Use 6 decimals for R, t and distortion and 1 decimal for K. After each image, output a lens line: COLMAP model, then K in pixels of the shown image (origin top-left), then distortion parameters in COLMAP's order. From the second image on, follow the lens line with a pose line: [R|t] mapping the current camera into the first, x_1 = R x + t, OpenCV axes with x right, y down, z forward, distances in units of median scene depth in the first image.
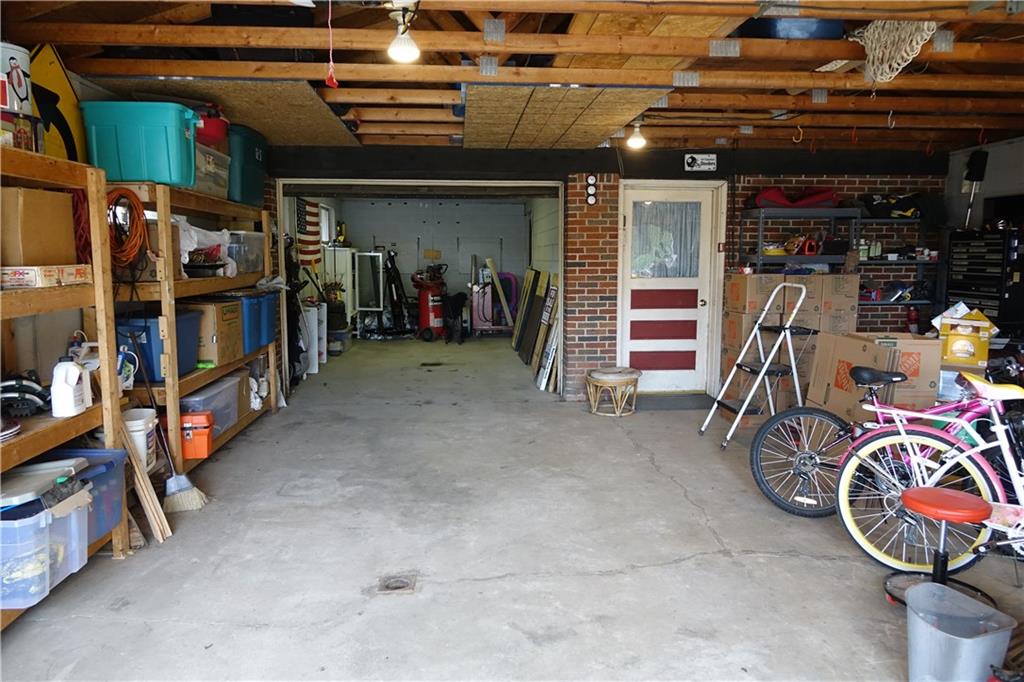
lens RADIAL K [[697.1, 0, 512.0], [0, 697.1, 341.0], [0, 0, 1]] dist [-0.000899, -0.001603]
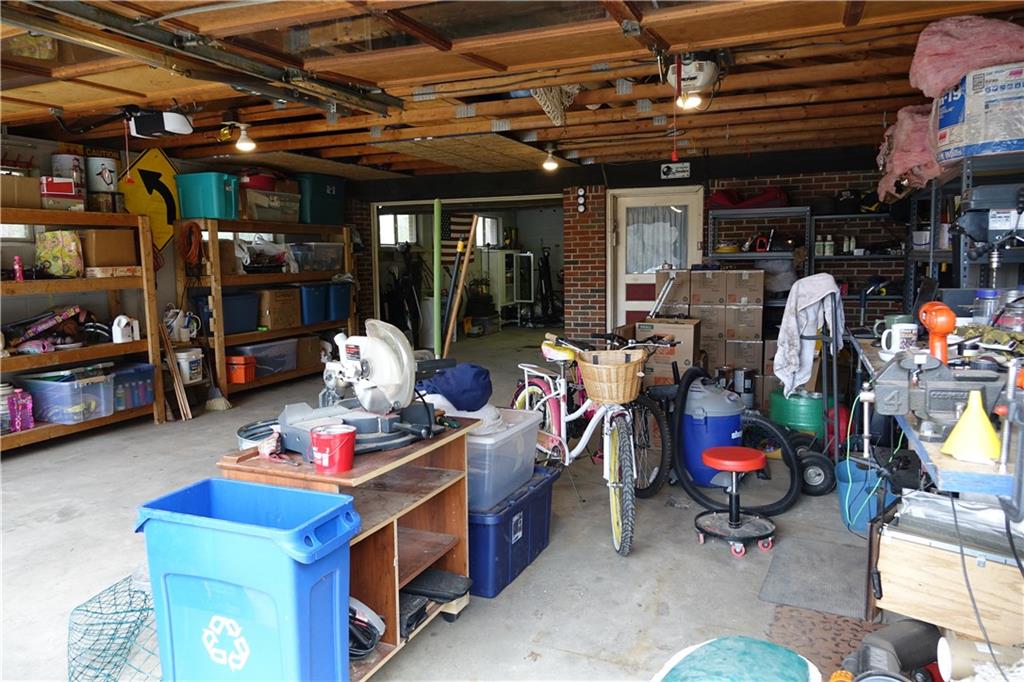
lens RADIAL K [[697.1, 0, 512.0], [0, 697.1, 341.0], [0, 0, 1]] dist [-0.000899, -0.001603]
pose [[0.895561, 0.040566, -0.443085, 0.544629], [-0.039339, 0.999154, 0.011965, 0.015363], [0.443196, 0.006715, 0.896400, -0.123744]]
